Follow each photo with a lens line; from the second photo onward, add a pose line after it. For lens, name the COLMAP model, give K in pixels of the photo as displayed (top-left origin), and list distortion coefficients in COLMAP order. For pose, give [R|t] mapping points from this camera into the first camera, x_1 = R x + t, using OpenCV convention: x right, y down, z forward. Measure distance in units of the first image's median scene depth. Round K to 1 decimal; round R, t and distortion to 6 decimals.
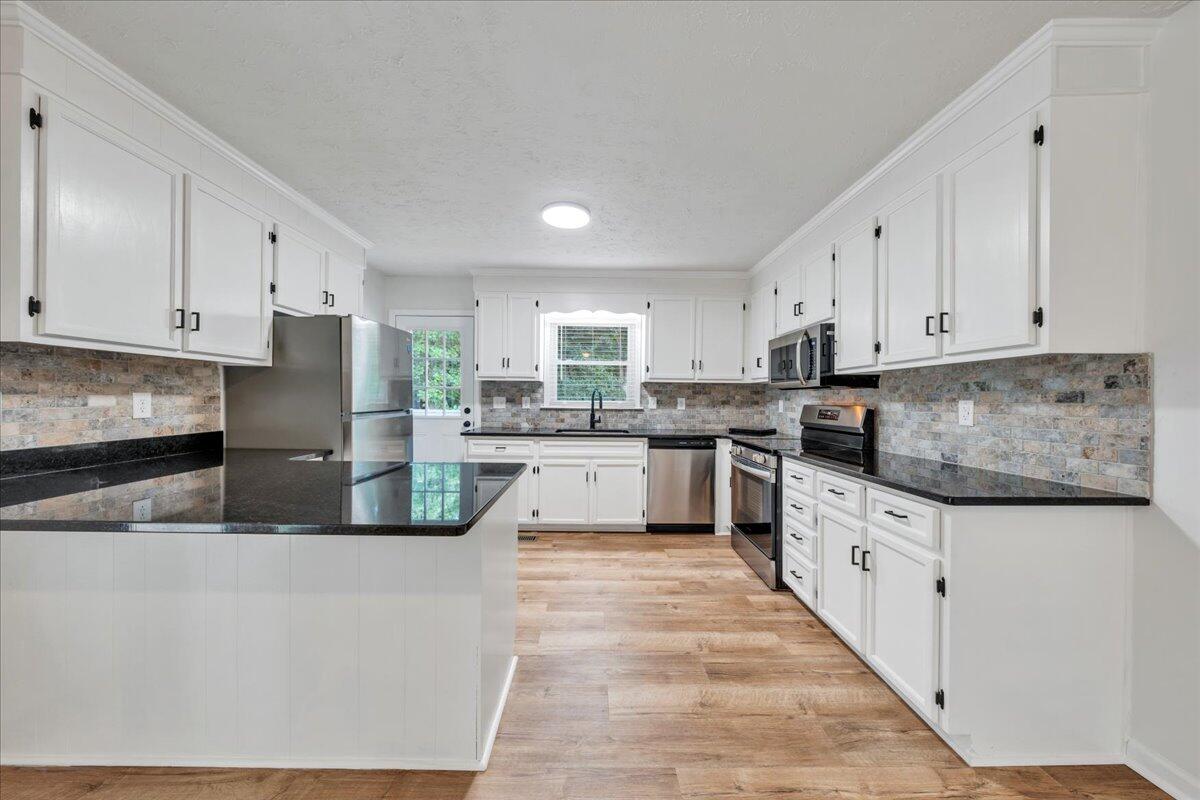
lens RADIAL K [[404.9, 0, 596.0], [0, 404.9, 400.9], [0, 0, 1]] dist [0.000111, 0.000099]
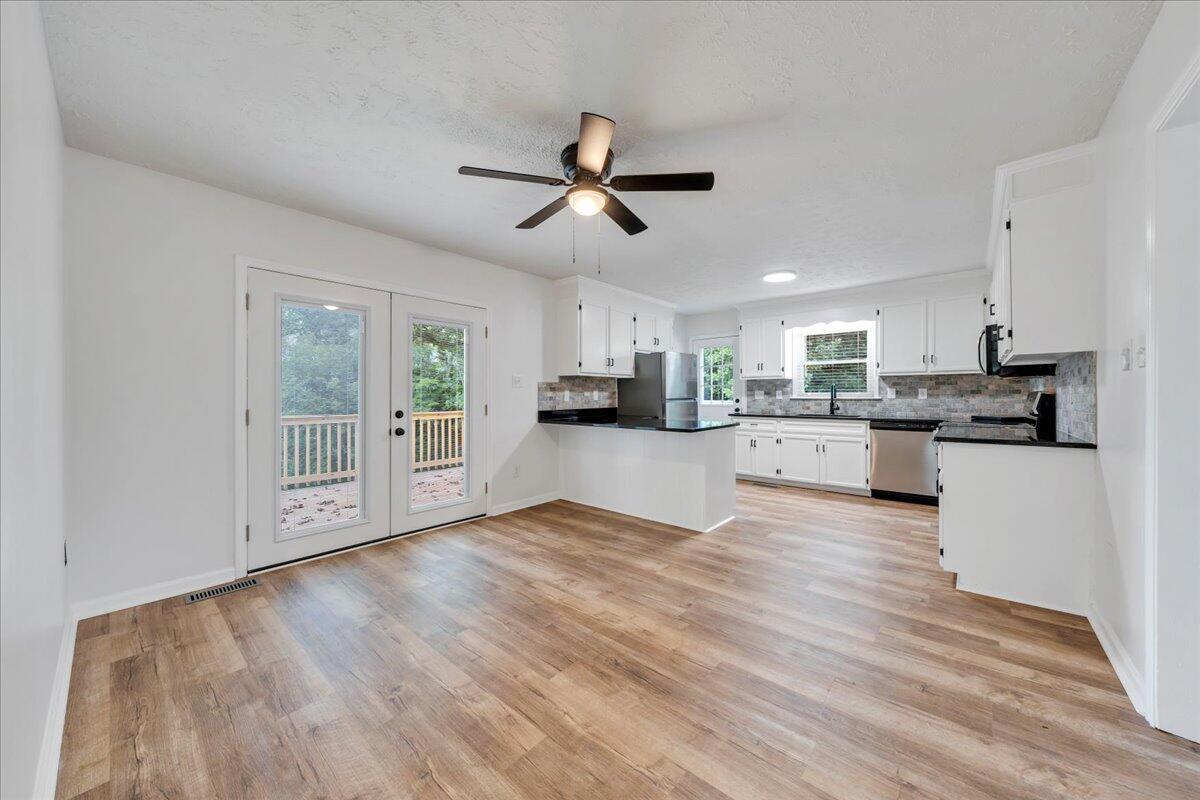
lens RADIAL K [[428.8, 0, 600.1], [0, 428.8, 394.1], [0, 0, 1]] dist [-0.000131, -0.000056]
pose [[0.749633, -0.014376, -0.661697, 0.428980], [0.006913, 0.999880, -0.013893, 0.023899], [0.661817, 0.005840, 0.749643, -0.623023]]
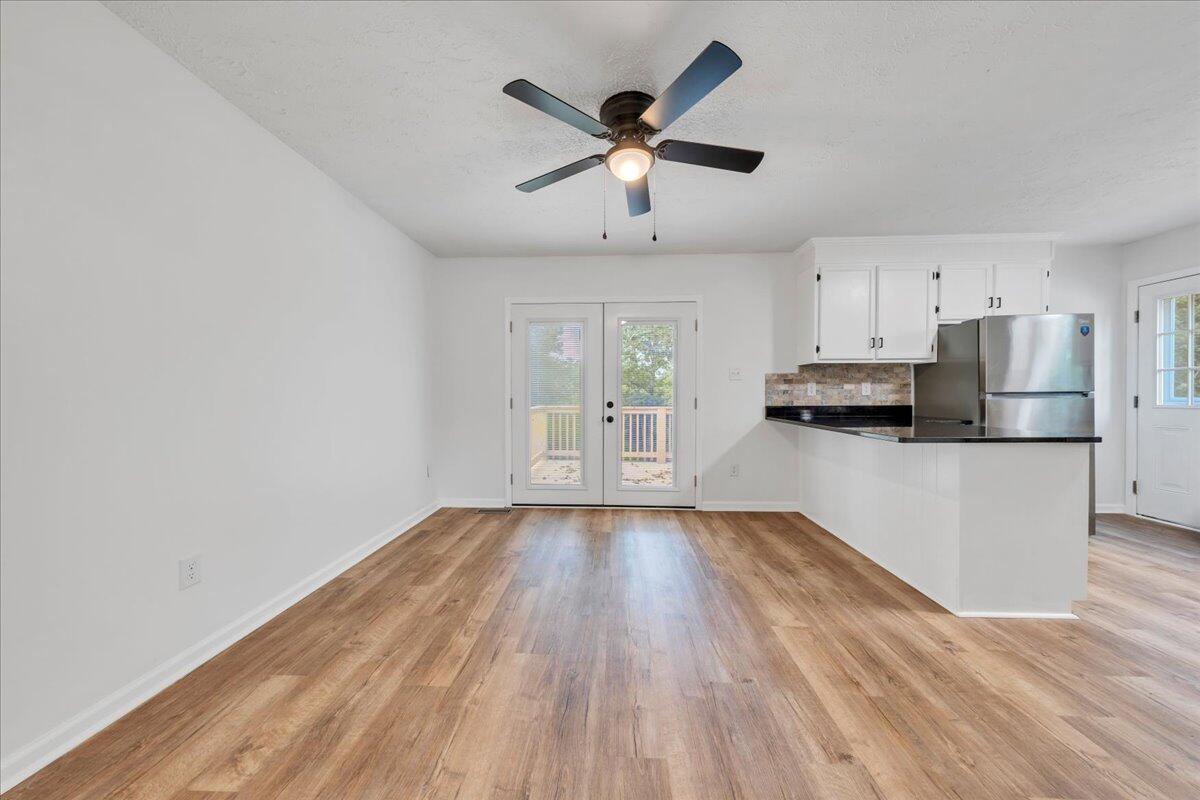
lens RADIAL K [[404.9, 0, 596.0], [0, 404.9, 400.9], [0, 0, 1]] dist [0.000111, 0.000099]
pose [[-0.055980, 0.004238, -0.998423, 0.546602], [-0.004688, 0.999979, 0.004507, 0.040136], [0.998421, 0.004933, -0.055959, -0.117459]]
